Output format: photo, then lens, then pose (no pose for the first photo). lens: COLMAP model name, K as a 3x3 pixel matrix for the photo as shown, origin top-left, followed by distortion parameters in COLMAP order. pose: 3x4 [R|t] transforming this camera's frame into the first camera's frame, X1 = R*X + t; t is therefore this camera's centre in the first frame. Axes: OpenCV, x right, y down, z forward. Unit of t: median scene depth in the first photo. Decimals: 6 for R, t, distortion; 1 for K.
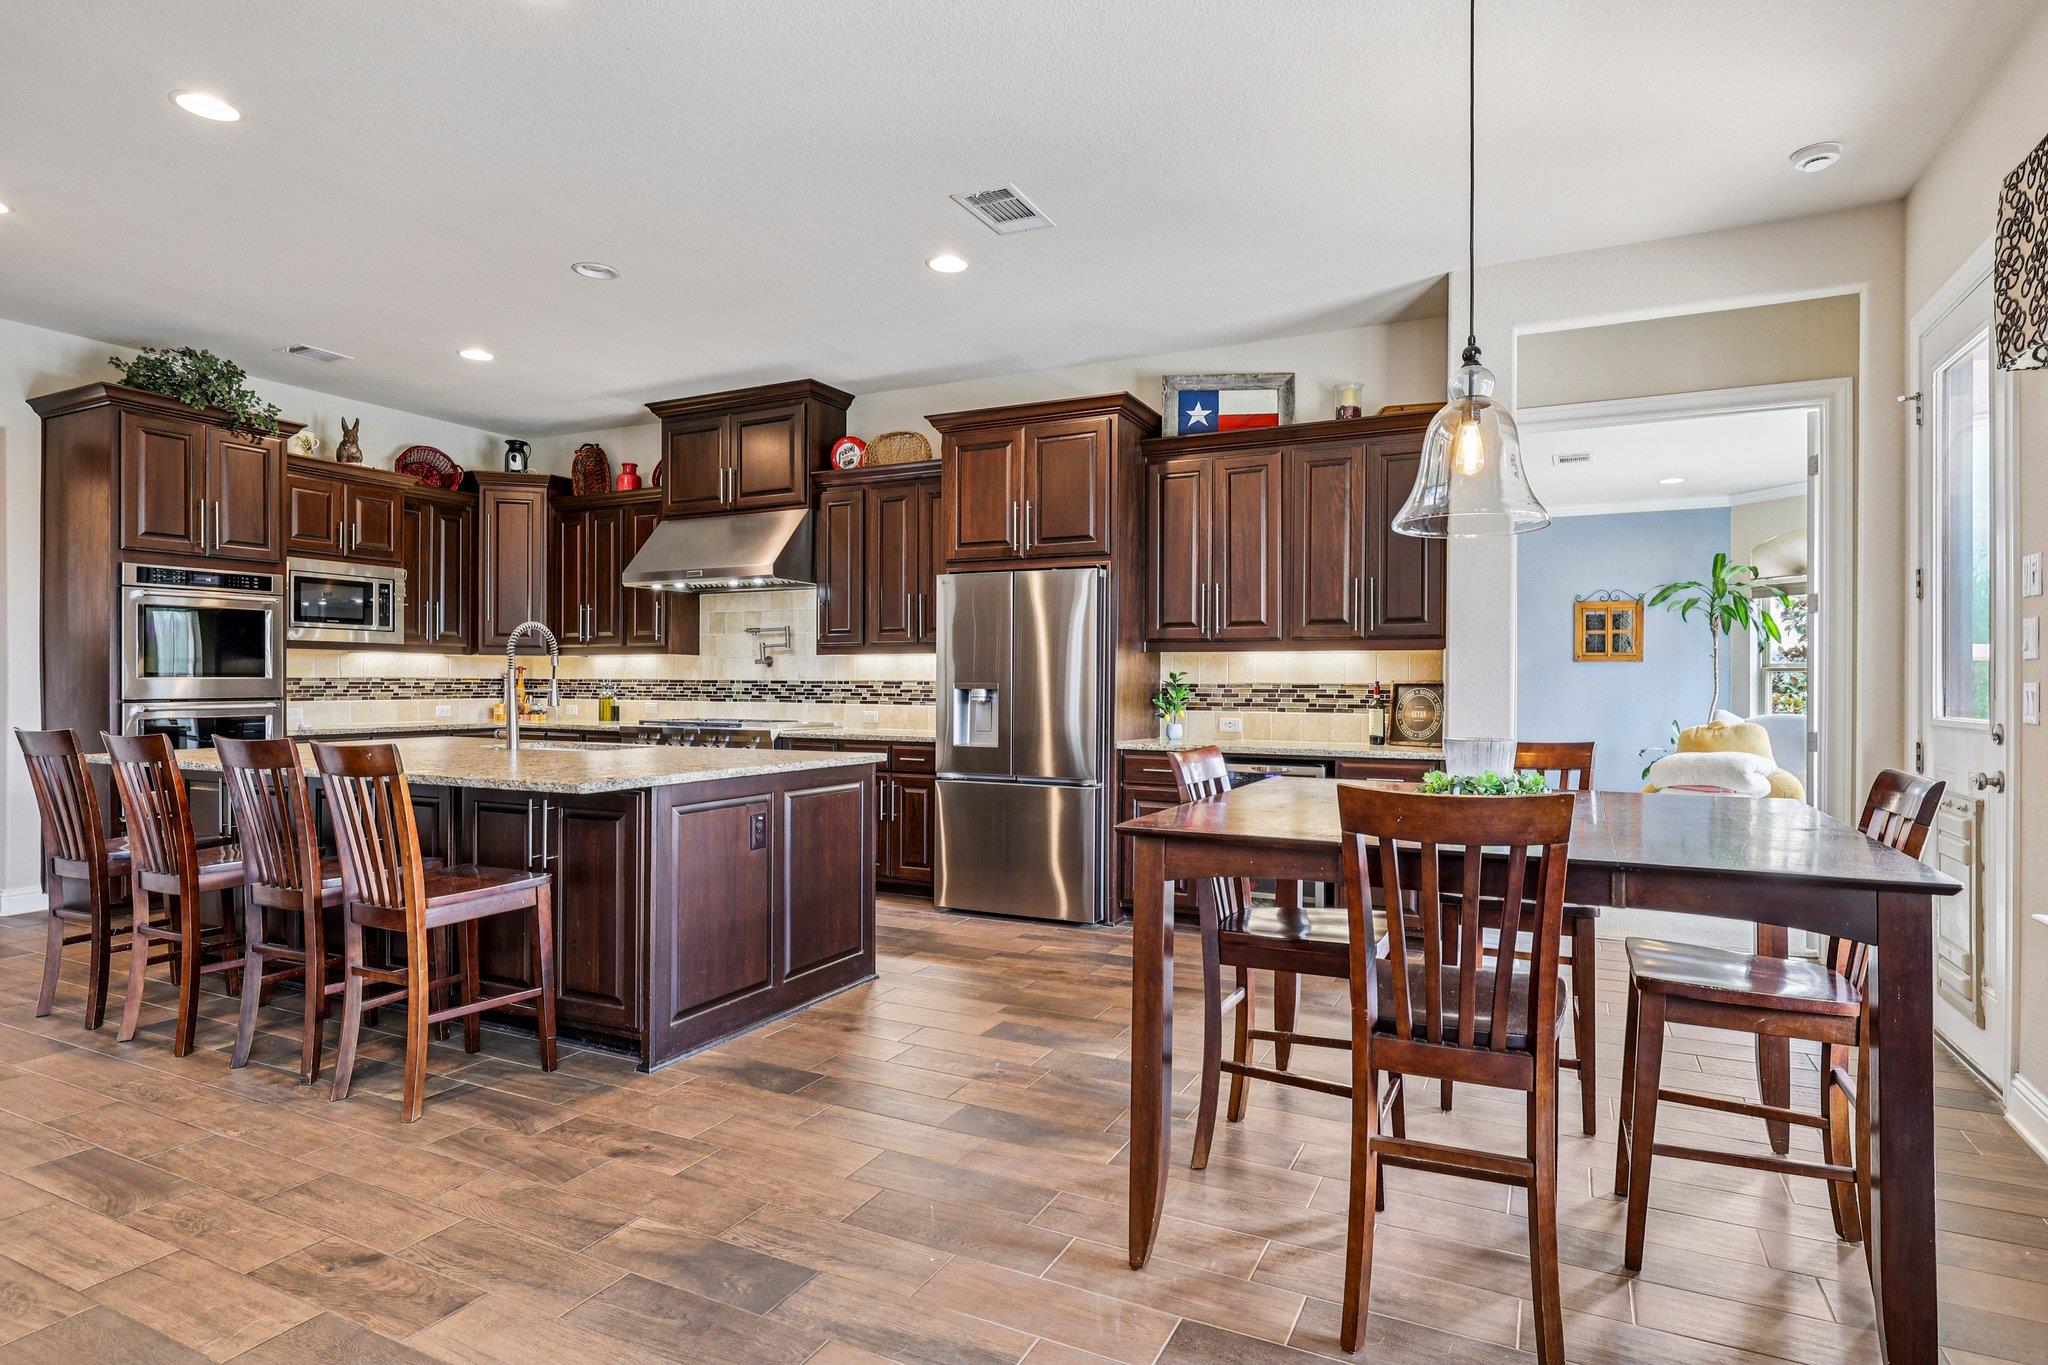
lens RADIAL K [[1101.6, 0, 1026.8], [0, 1101.6, 664.1], [0, 0, 1]] dist [0.004125, 0.000163]
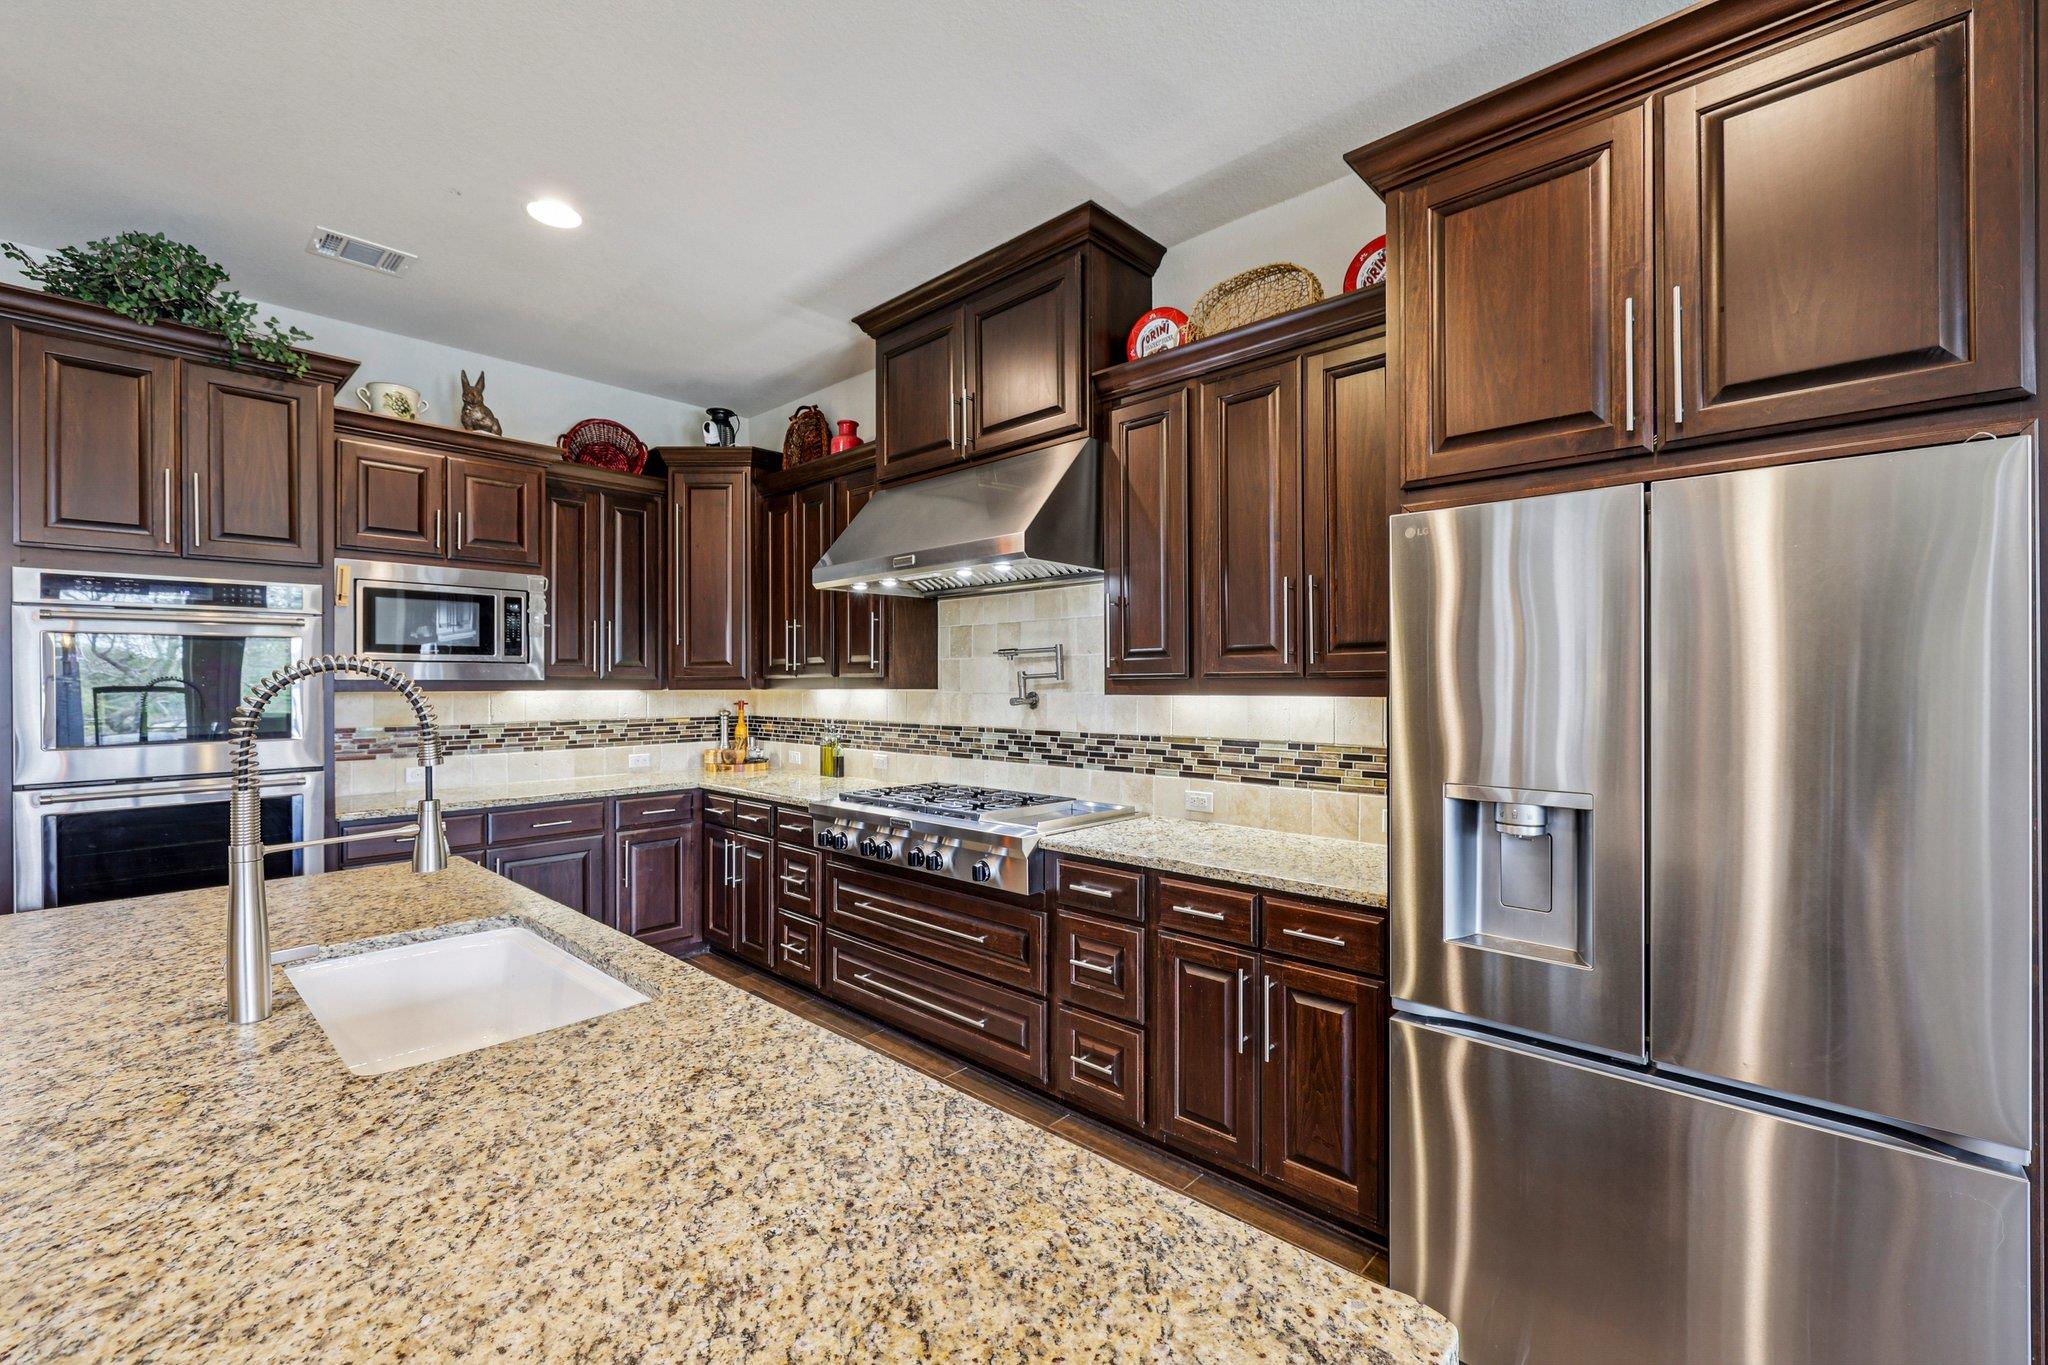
lens RADIAL K [[887.9, 0, 1022.8], [0, 887.9, 689.2], [0, 0, 1]] dist [-0.010495, -0.000237]
pose [[0.959344, -0.004719, -0.282200, -0.095845], [0.010752, 0.999745, 0.019835, -0.019541], [0.282035, -0.022063, 0.959150, 0.514504]]
